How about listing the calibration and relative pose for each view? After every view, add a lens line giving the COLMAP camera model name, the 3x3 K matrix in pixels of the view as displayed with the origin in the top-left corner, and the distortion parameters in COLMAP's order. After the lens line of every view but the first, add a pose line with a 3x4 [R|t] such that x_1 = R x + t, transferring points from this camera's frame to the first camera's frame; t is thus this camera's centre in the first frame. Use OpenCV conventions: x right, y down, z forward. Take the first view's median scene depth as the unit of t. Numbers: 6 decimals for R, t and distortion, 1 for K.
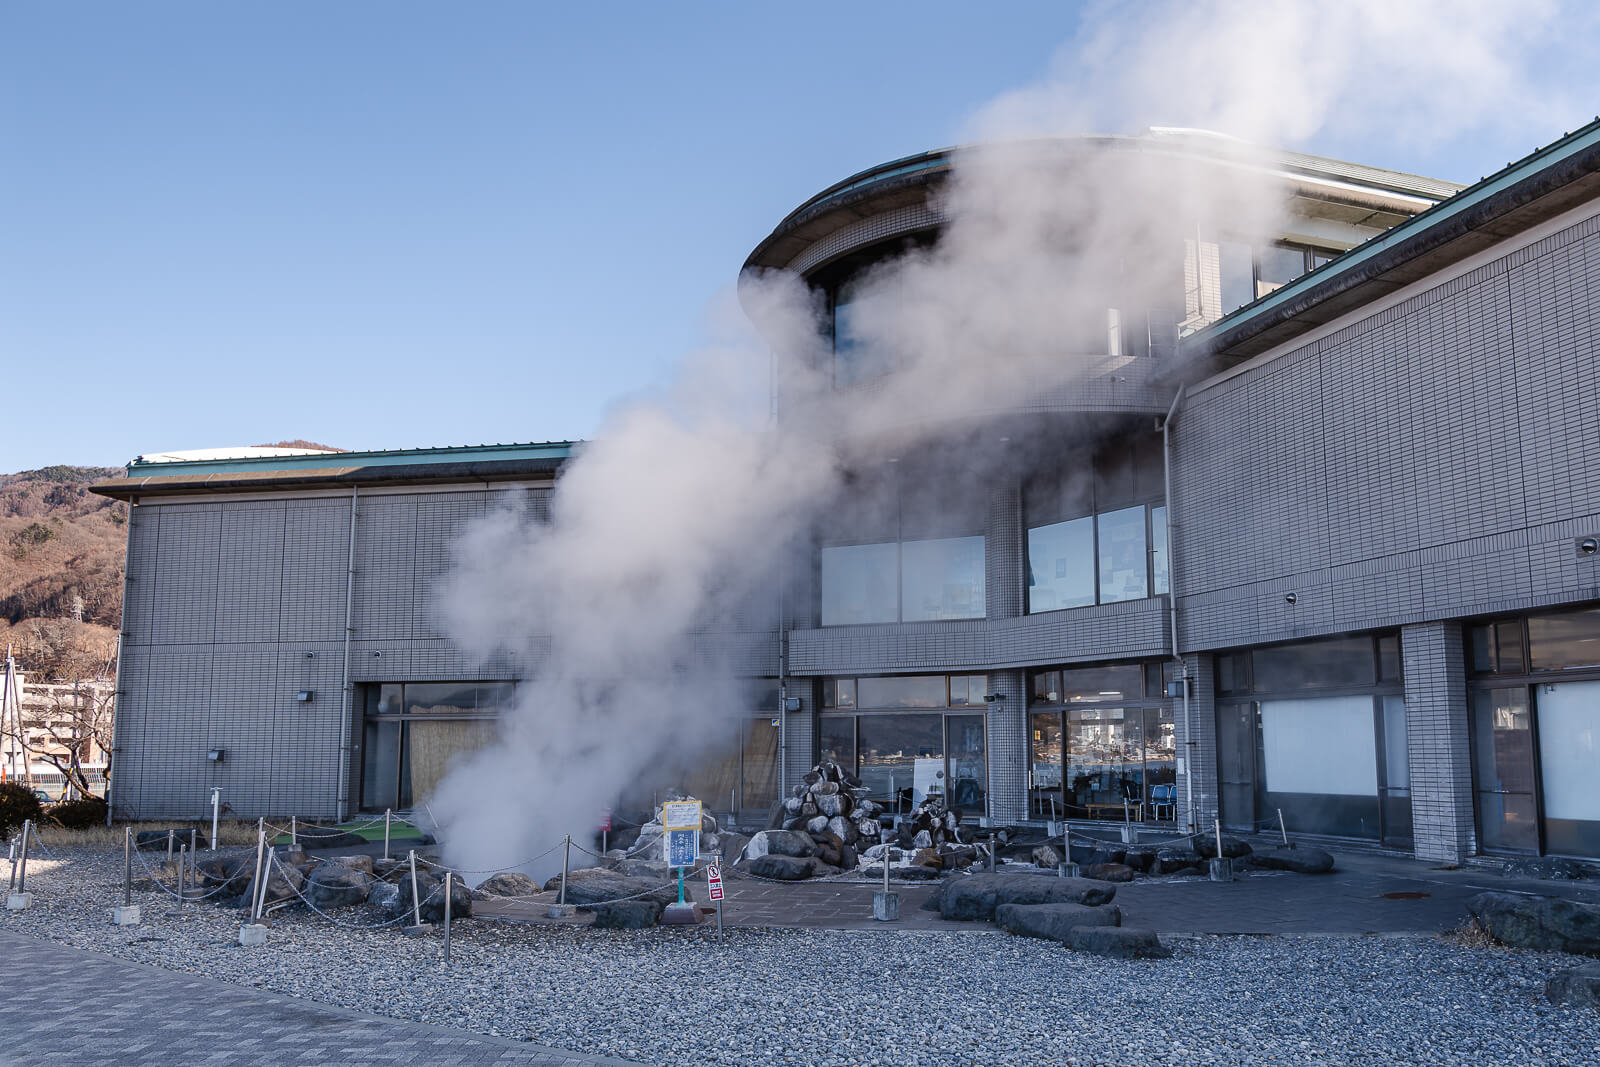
lens RADIAL K [[1333.3, 0, 800.0], [0, 1333.3, 533.5], [0, 0, 1]] dist [-0.020168, 0.015410]
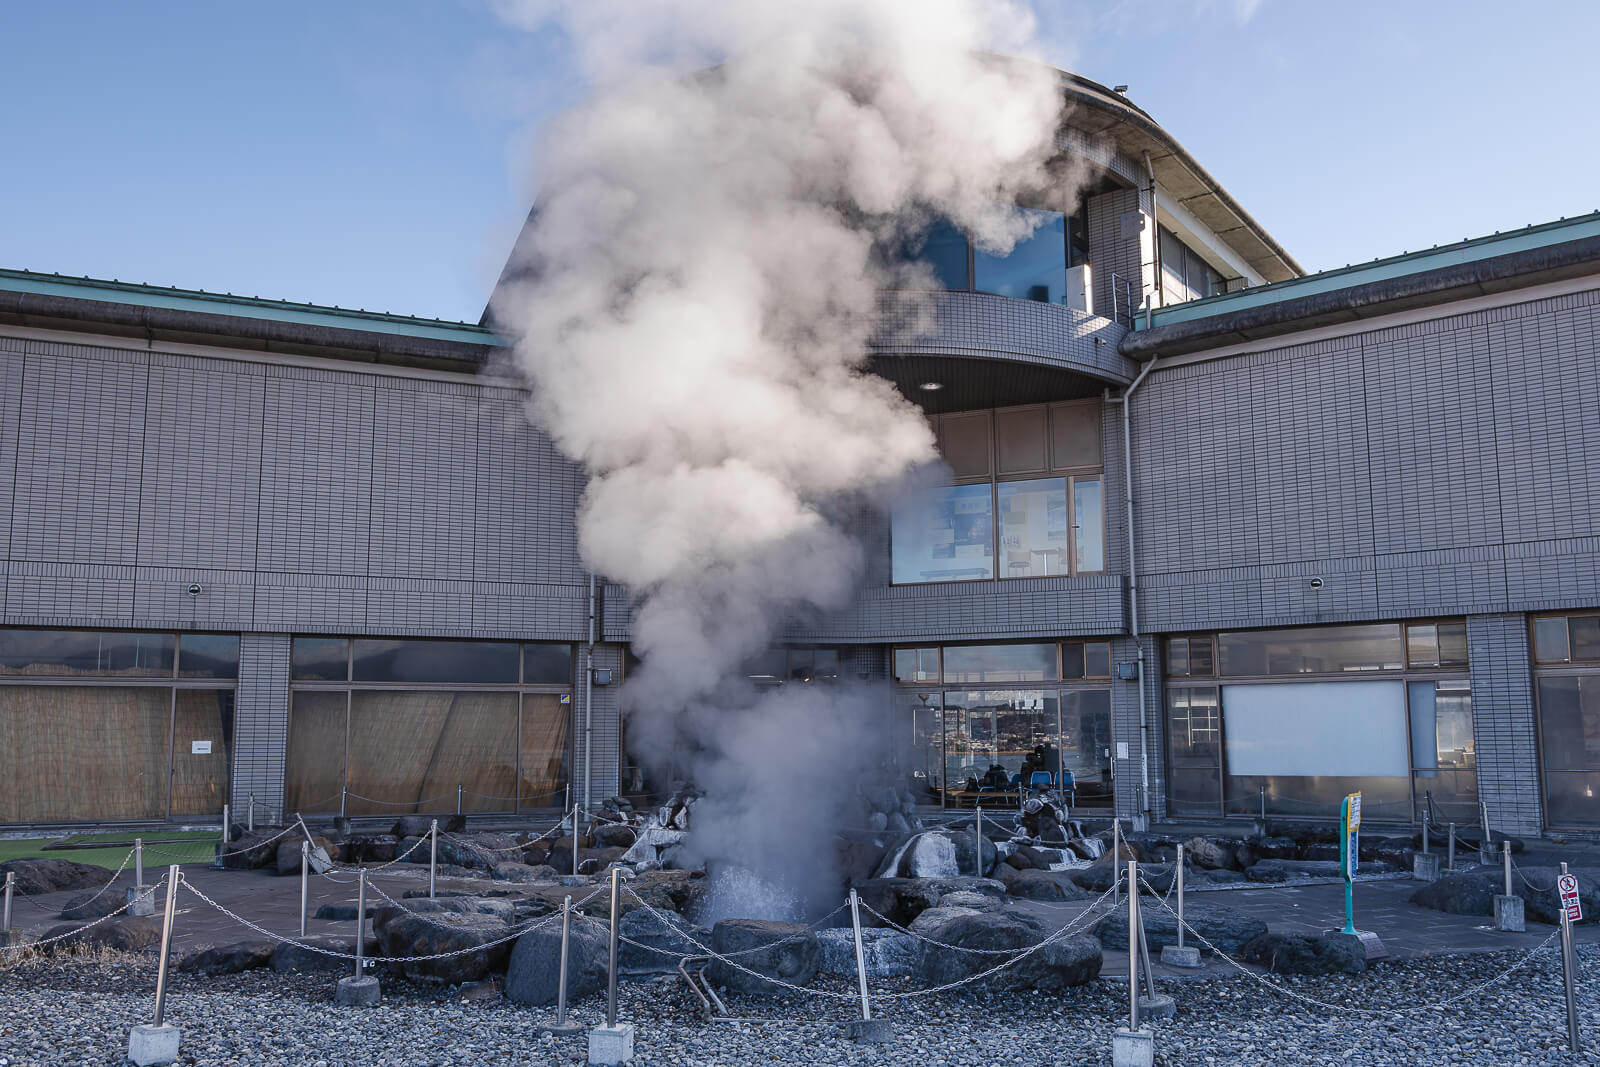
lens RADIAL K [[1333.3, 0, 800.0], [0, 1333.3, 533.5], [0, 0, 1]] dist [-0.020168, 0.015410]
pose [[0.822205, 0.089221, 0.562155, -0.330812], [-0.092702, 0.995442, -0.022403, 0.044272], [-0.561592, -0.033693, 0.826728, 0.244240]]
